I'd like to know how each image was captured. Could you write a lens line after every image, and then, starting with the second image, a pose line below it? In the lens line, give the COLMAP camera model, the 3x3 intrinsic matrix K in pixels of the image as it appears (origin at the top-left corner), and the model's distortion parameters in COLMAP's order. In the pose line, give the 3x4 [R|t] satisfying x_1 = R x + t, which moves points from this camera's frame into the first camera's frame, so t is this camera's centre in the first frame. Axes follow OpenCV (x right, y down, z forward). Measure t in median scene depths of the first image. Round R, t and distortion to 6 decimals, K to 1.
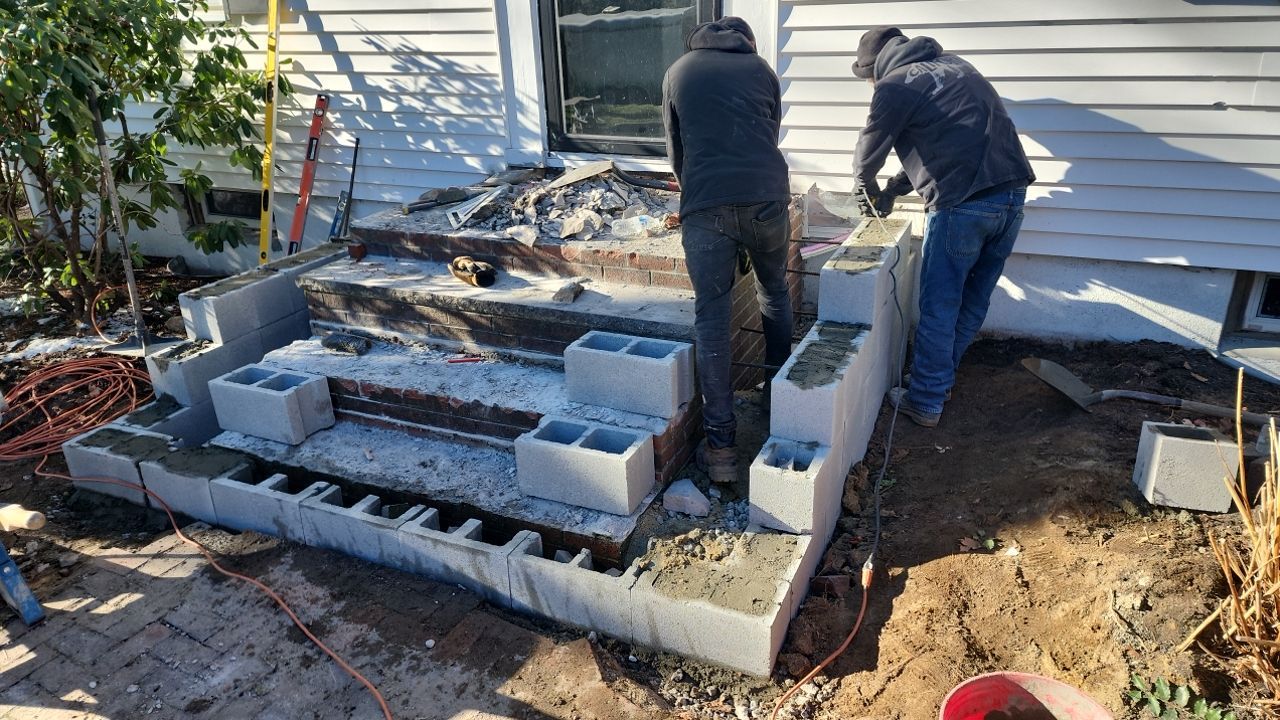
lens RADIAL K [[863.8, 0, 646.8], [0, 863.8, 355.1], [0, 0, 1]] dist [0.103997, -0.112440]
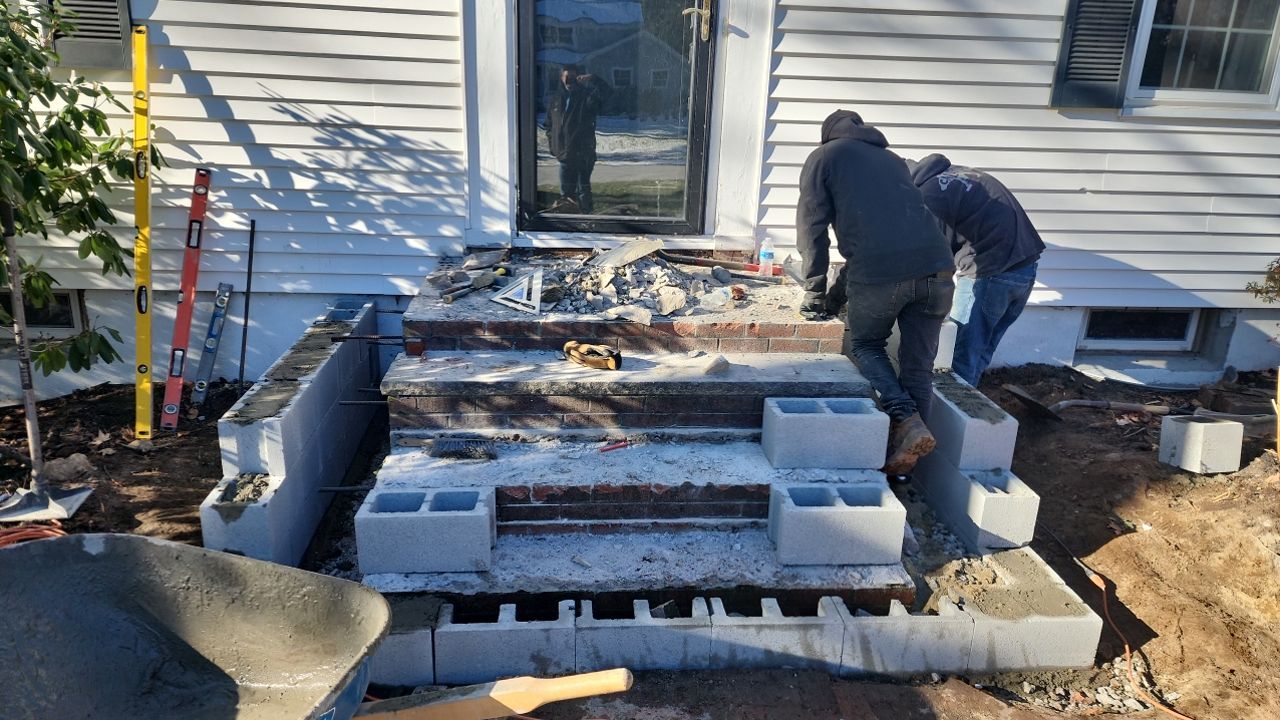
lens RADIAL K [[863.8, 0, 646.8], [0, 863.8, 355.1], [0, 0, 1]] dist [0.103997, -0.112440]
pose [[0.866678, -0.087648, 0.491107, -0.558830], [0.127981, 0.990562, -0.049067, -0.038099], [-0.482172, 0.105377, 0.869716, 0.127420]]
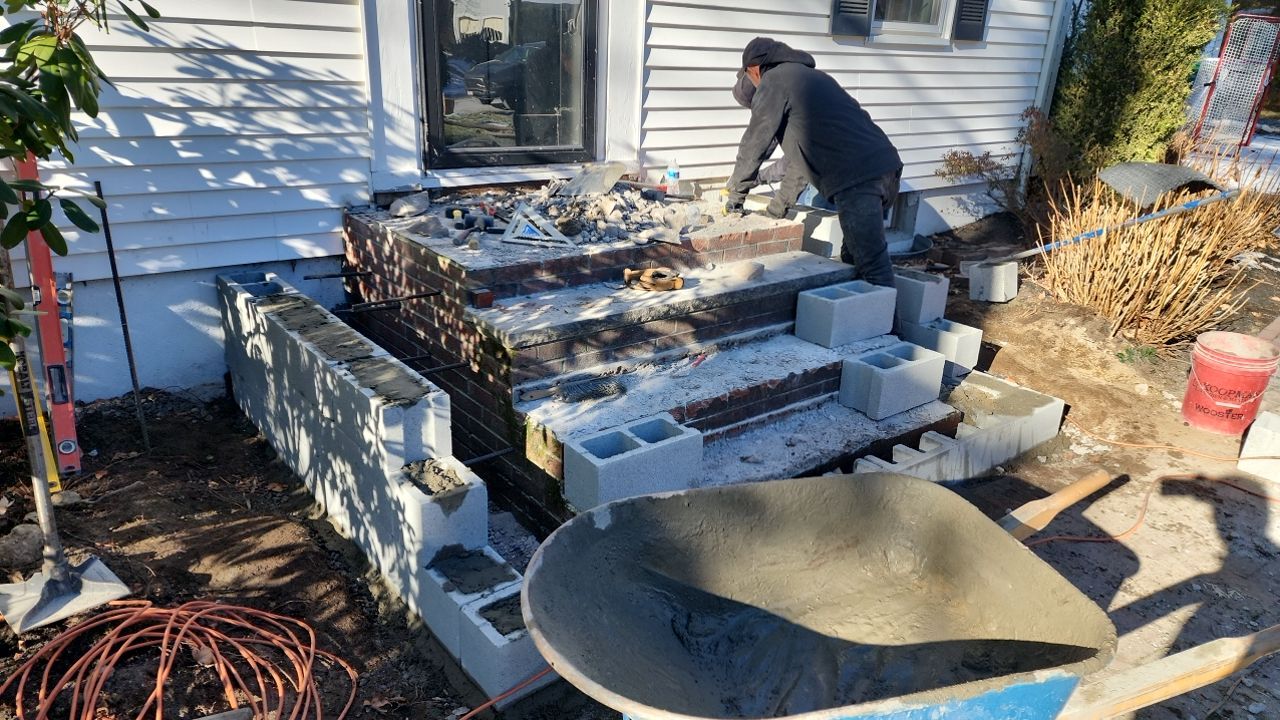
lens RADIAL K [[867.5, 0, 668.4], [0, 867.5, 361.5], [0, 0, 1]] dist [0.050213, -0.006237]
pose [[0.435042, -0.263956, 0.860852, -0.957013], [0.285361, 0.947200, 0.146222, -0.132213], [-0.853995, 0.182041, 0.487394, 0.475278]]
